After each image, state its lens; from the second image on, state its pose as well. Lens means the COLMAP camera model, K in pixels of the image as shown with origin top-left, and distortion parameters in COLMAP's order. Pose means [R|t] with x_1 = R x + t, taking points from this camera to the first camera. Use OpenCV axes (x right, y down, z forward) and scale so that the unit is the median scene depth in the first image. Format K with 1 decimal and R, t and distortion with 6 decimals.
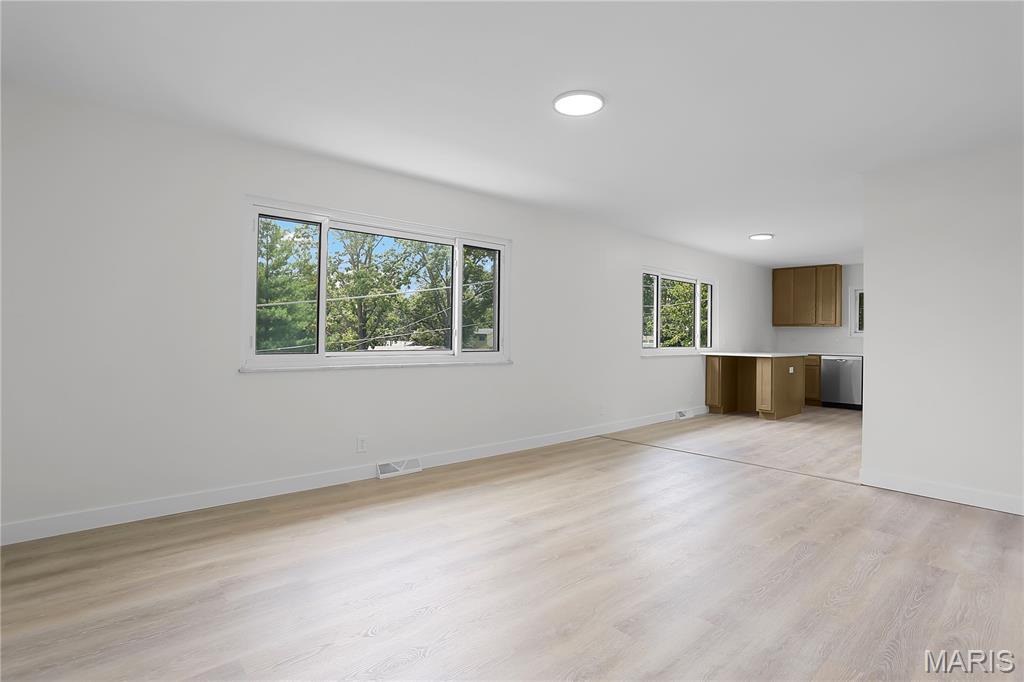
lens RADIAL K [[493.8, 0, 513.3], [0, 493.8, 337.3], [0, 0, 1]] dist [-0.056035, 0.009895]
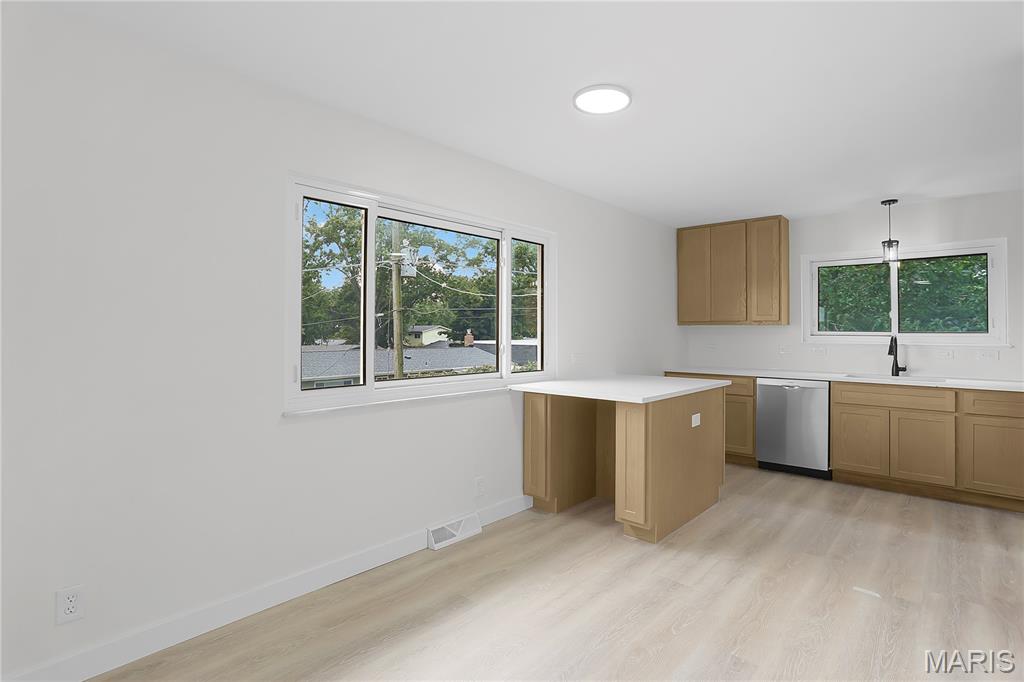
lens RADIAL K [[493.8, 0, 505.1], [0, 493.8, 334.4], [0, 0, 1]] dist [-0.056035, 0.009895]
pose [[0.995648, -0.009243, 0.092739, 0.333292], [0.009087, 0.999957, 0.002100, -0.018326], [-0.092754, -0.001248, 0.995688, 0.525217]]
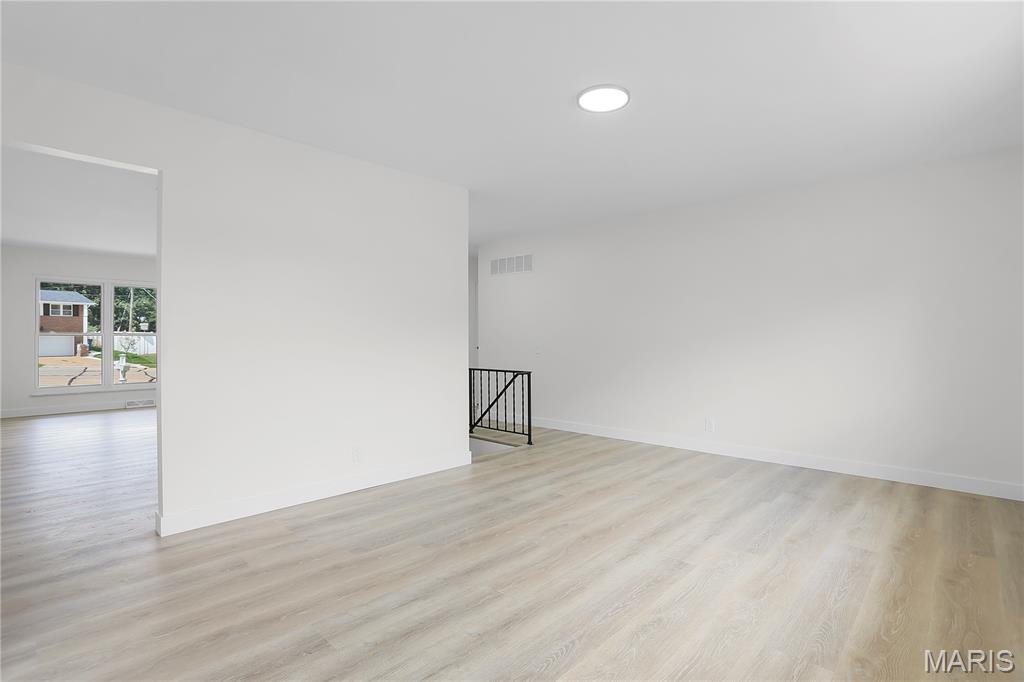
lens RADIAL K [[497.3, 0, 509.8], [0, 497.3, 337.1], [0, 0, 1]] dist [-0.058782, 0.001993]
pose [[-0.996306, -0.010577, -0.085215, 0.144260], [-0.010373, 0.999942, -0.002842, 0.001079], [0.085240, -0.001947, -0.996359, 0.706196]]
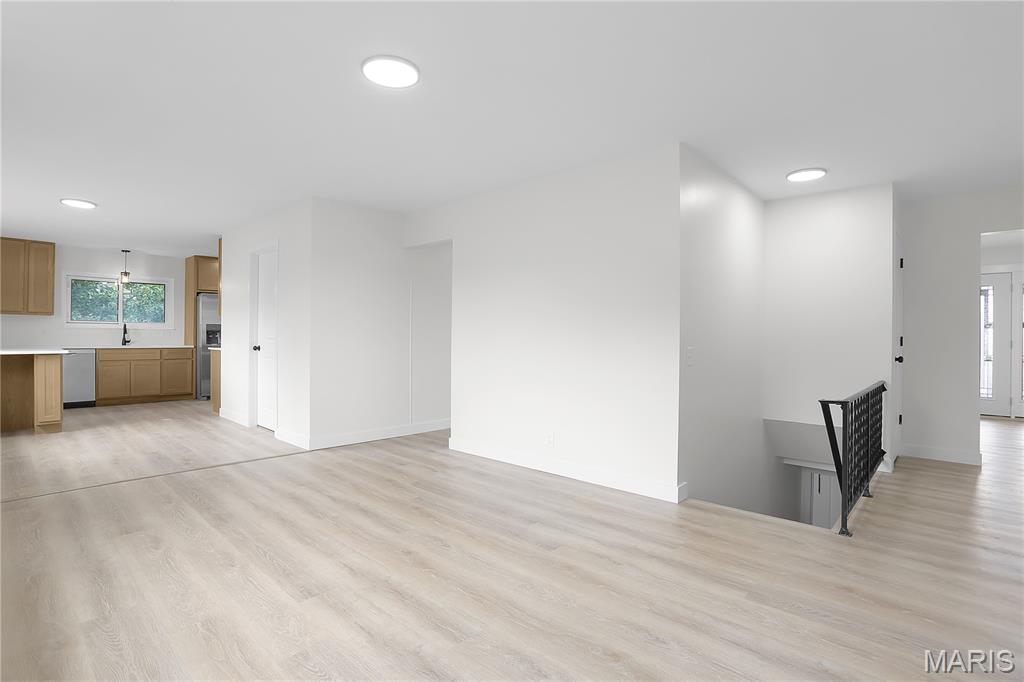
lens RADIAL K [[493.8, 0, 503.5], [0, 493.8, 334.2], [0, 0, 1]] dist [-0.056035, 0.009895]
pose [[-0.091955, -0.008789, 0.995724, -0.282321], [-0.009744, 0.999921, 0.007926, -0.003899], [-0.995716, -0.008974, -0.092033, 0.311241]]
